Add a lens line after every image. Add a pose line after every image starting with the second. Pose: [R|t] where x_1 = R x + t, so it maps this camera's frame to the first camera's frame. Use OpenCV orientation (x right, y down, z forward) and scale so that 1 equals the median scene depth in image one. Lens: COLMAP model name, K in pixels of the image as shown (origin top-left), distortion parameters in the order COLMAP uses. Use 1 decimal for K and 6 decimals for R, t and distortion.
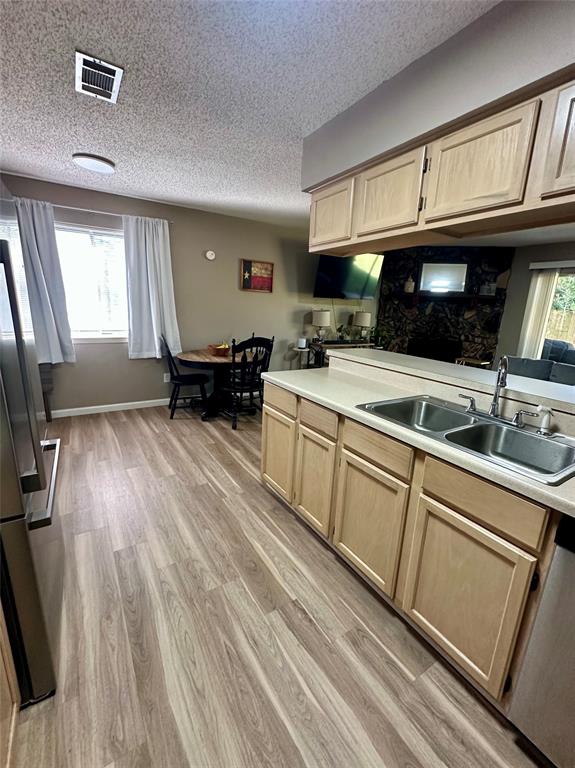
lens RADIAL K [[331.1, 0, 287.5], [0, 331.1, 384.0], [0, 0, 1]] dist [-0.002152, -0.000655]
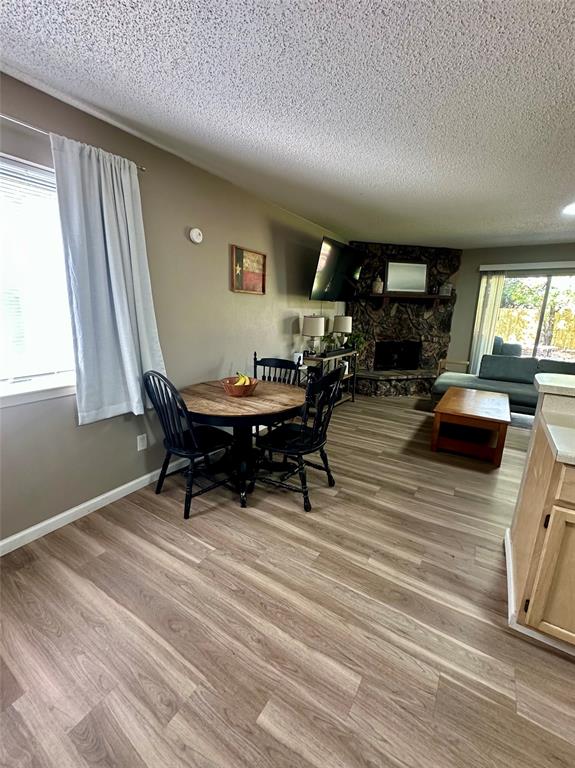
lens RADIAL K [[322.7, 0, 287.5], [0, 322.7, 384.0], [0, 0, 1]] dist [-0.000039, -0.000214]
pose [[0.905542, -0.119010, 0.407223, -0.376700], [0.116032, 0.992727, 0.032102, -0.116864], [-0.408082, 0.018182, 0.912764, 0.399433]]
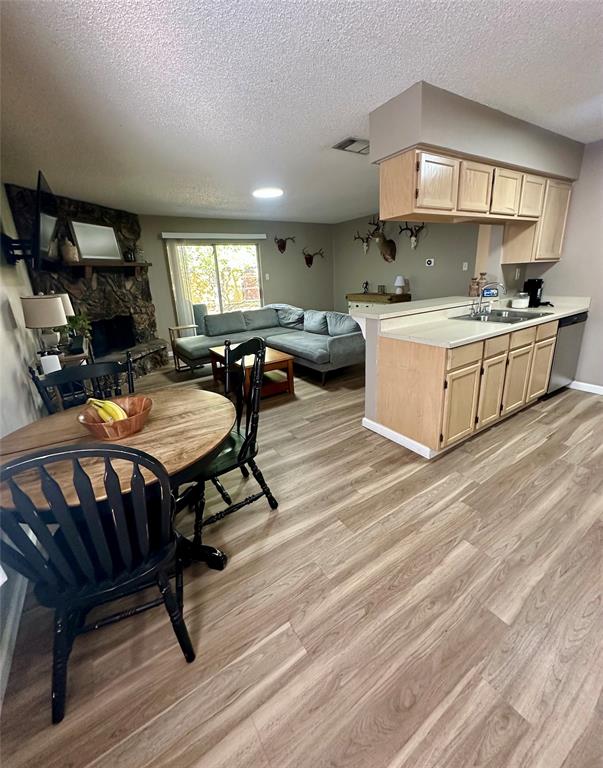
lens RADIAL K [[319.3, 0, 301.1], [0, 319.3, 367.1], [0, 0, 1]] dist [-0.002189, 0.000376]
pose [[-0.017644, -0.323347, 0.946116, -0.531854], [0.281607, 0.906348, 0.315008, -0.210072], [-0.959367, 0.271991, 0.075065, 0.765220]]
